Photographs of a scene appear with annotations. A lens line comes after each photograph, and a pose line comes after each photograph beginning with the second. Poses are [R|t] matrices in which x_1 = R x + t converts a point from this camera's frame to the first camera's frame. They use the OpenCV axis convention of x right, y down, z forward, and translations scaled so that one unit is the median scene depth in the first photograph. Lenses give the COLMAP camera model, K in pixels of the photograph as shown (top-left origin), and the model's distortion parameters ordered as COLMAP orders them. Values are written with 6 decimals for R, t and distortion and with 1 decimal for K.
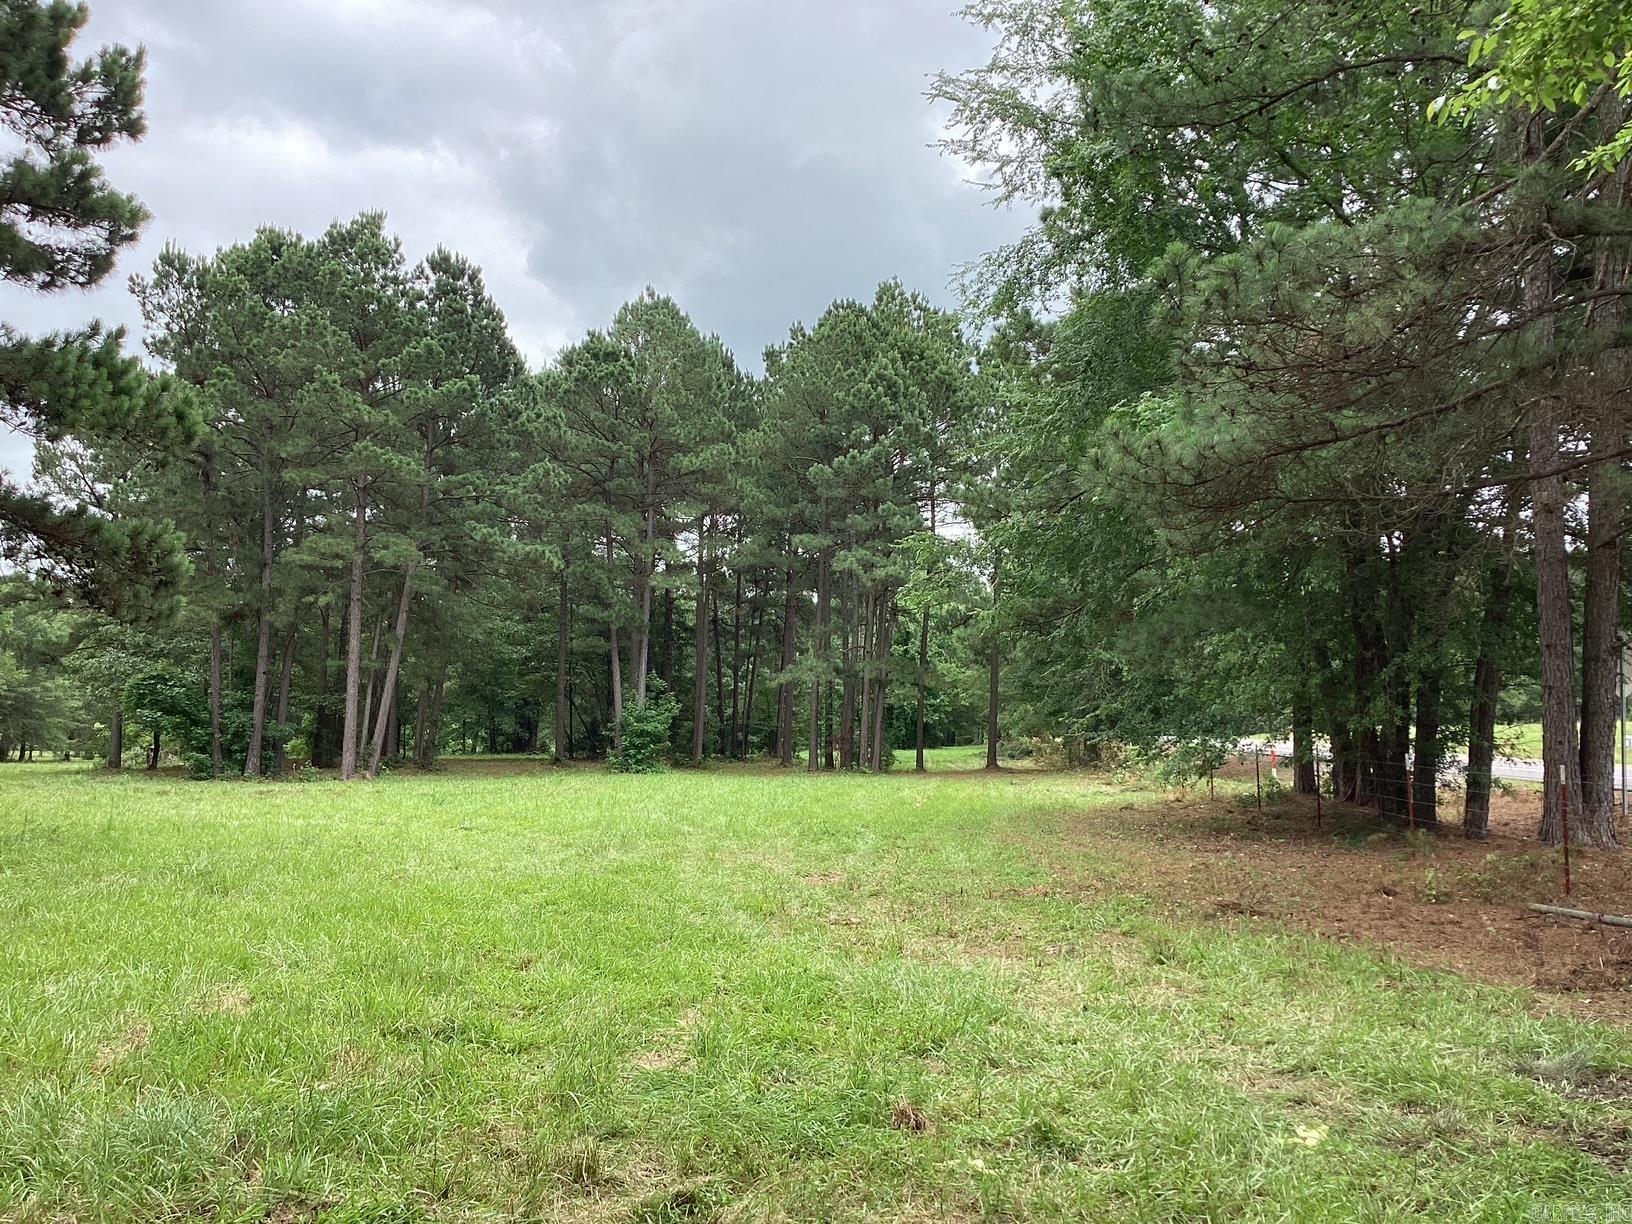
lens RADIAL K [[1465.0, 0, 818.5], [0, 1465.0, 611.3], [0, 0, 1]] dist [0.066896, -0.108625]
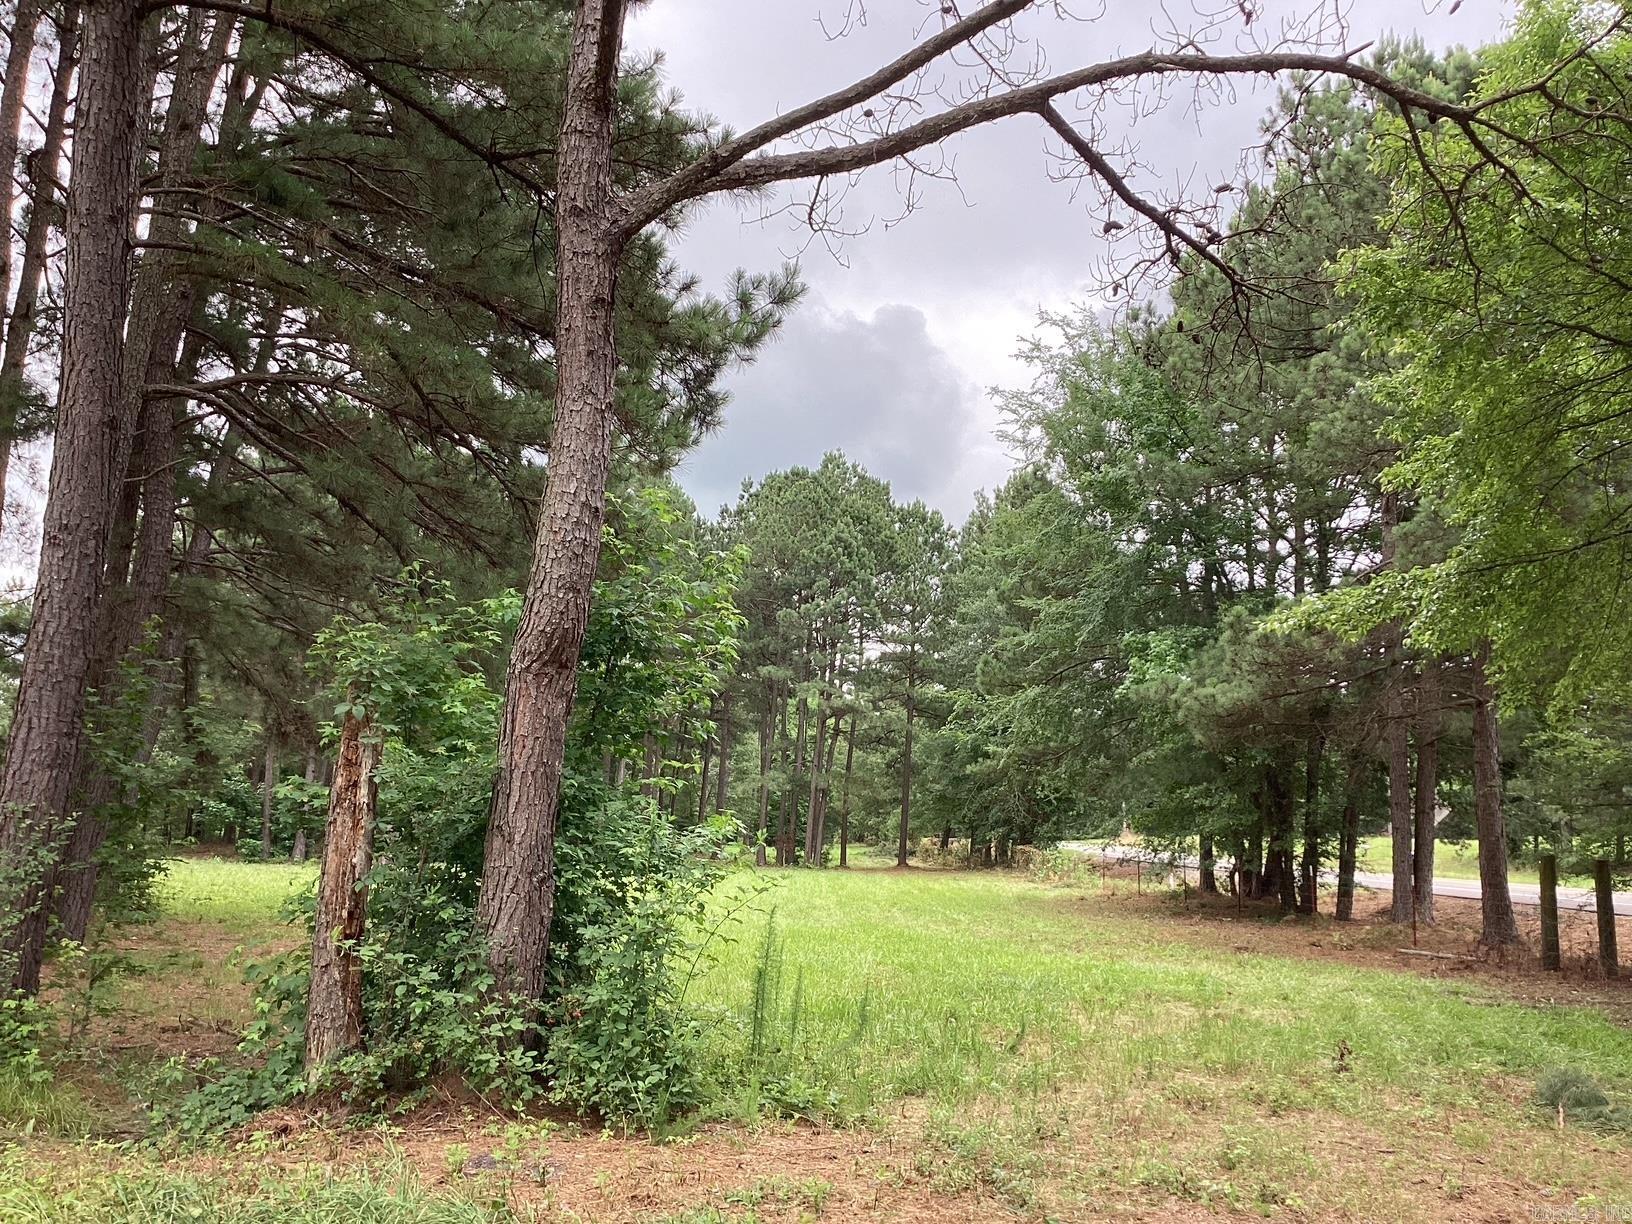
lens RADIAL K [[1465.0, 0, 818.5], [0, 1465.0, 611.3], [0, 0, 1]] dist [0.066896, -0.108625]
pose [[0.991205, 0.043201, 0.125082, -0.132456], [-0.035003, 0.997138, -0.067016, -0.019721], [-0.127619, 0.062048, 0.989881, -0.206329]]
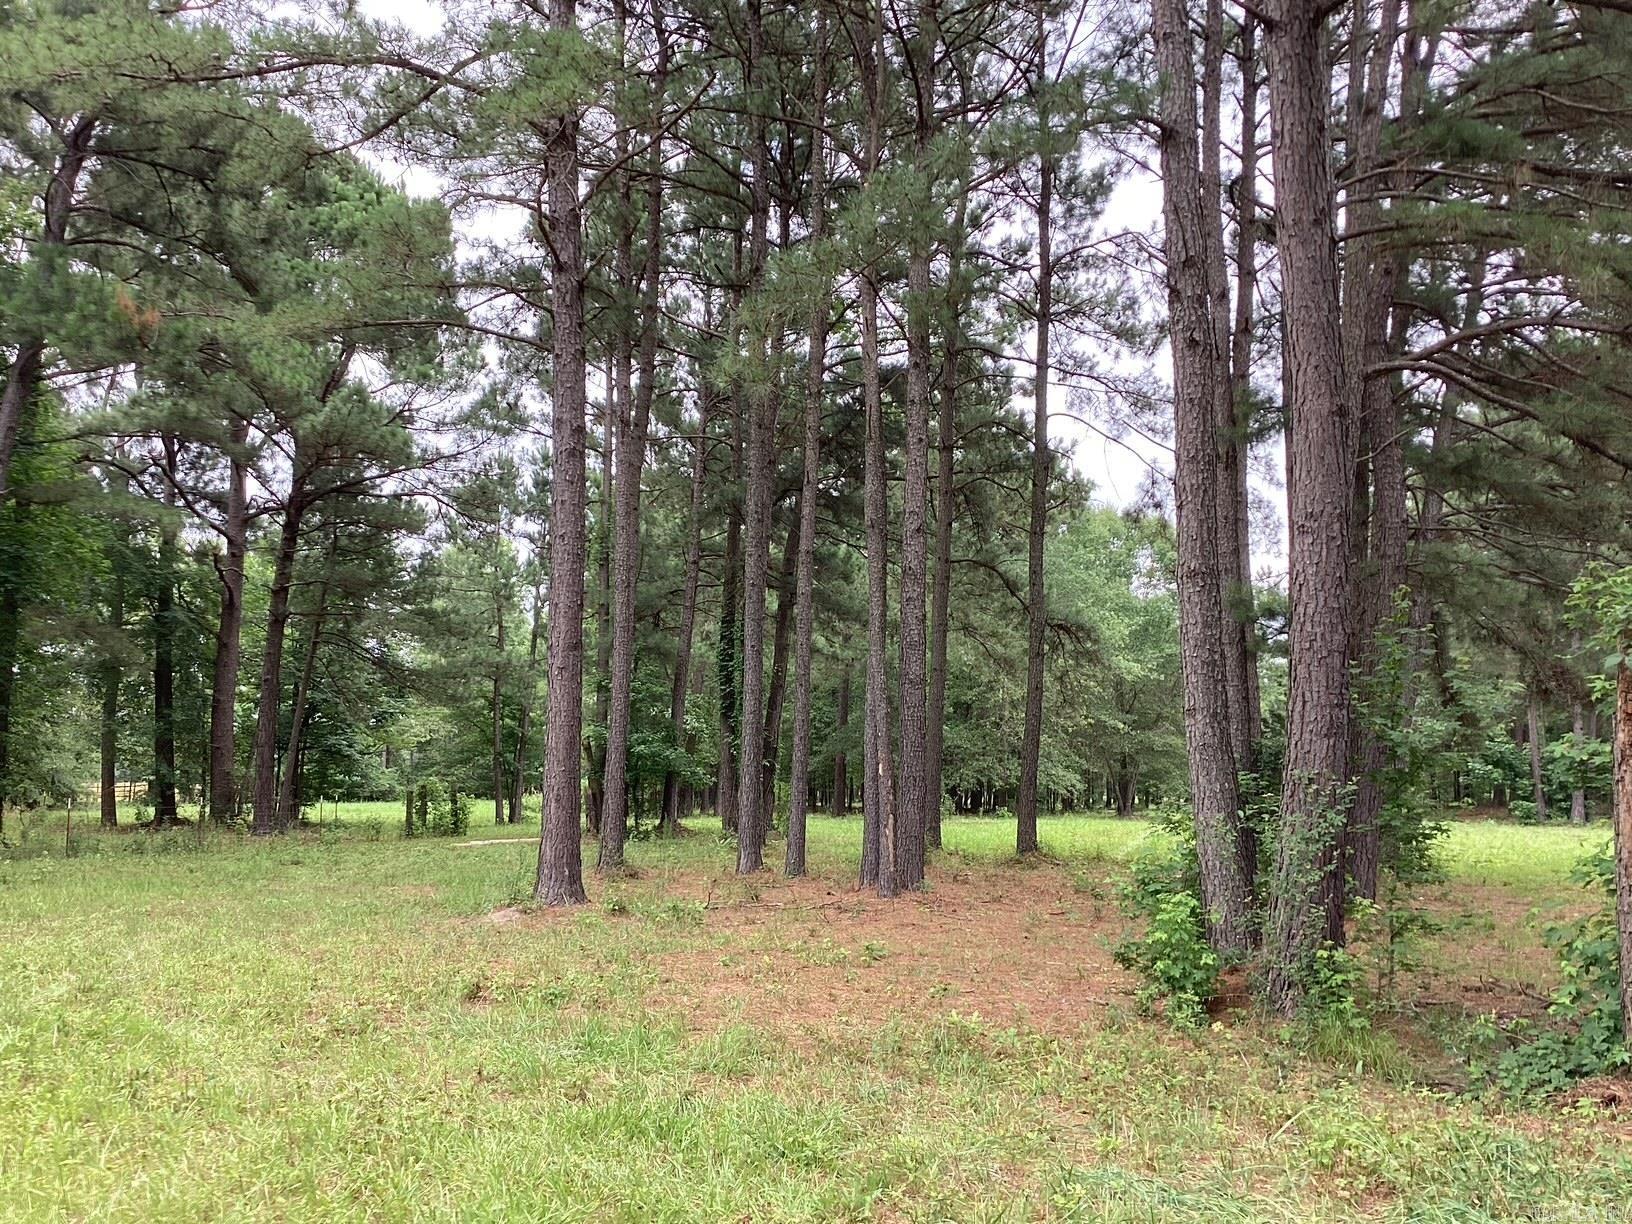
lens RADIAL K [[1465.0, 0, 818.5], [0, 1465.0, 611.3], [0, 0, 1]] dist [0.066896, -0.108625]
pose [[0.781971, -0.075510, -0.618724, -0.132873], [0.055675, 0.997129, -0.051326, -0.019801], [0.620823, 0.005688, 0.783930, -0.209311]]
